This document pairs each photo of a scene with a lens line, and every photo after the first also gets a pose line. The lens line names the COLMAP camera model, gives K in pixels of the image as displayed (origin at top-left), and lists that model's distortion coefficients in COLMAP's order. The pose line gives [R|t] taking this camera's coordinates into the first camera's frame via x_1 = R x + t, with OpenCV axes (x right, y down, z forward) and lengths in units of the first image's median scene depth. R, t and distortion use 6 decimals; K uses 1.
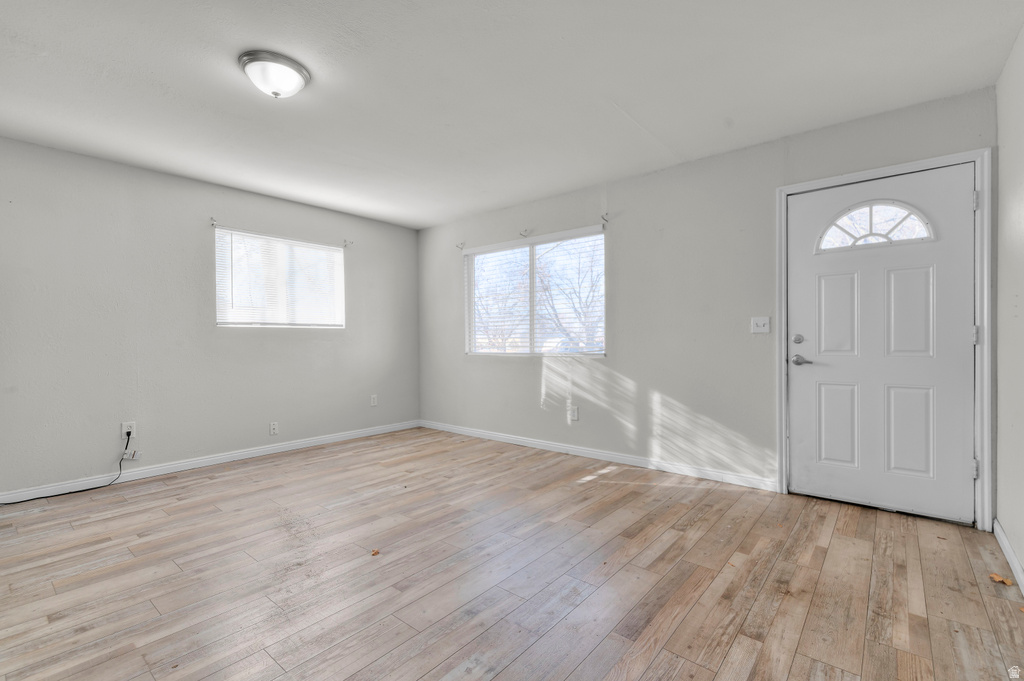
lens RADIAL K [[453.6, 0, 513.8], [0, 453.6, 337.0], [0, 0, 1]] dist [-0.001264, 0.000603]
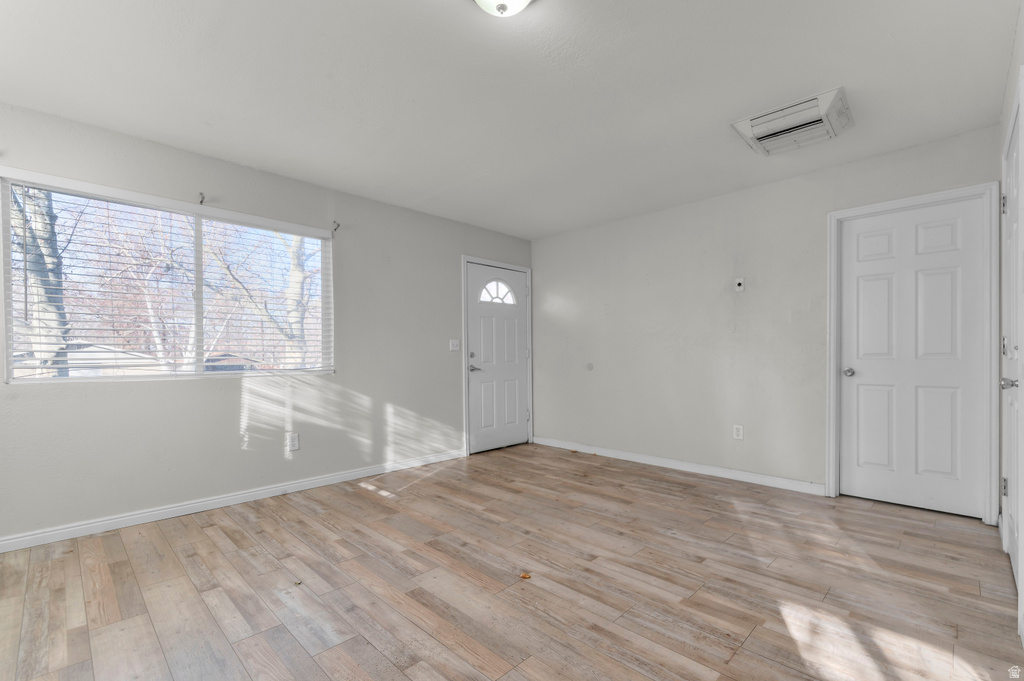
lens RADIAL K [[453.6, 0, 532.3], [0, 453.6, 363.4], [0, 0, 1]] dist [-0.001264, 0.000603]
pose [[0.066614, -0.010492, 0.997724, -0.834382], [0.000176, 0.999945, 0.010504, 0.013440], [-0.997779, -0.000524, 0.066612, 0.618447]]
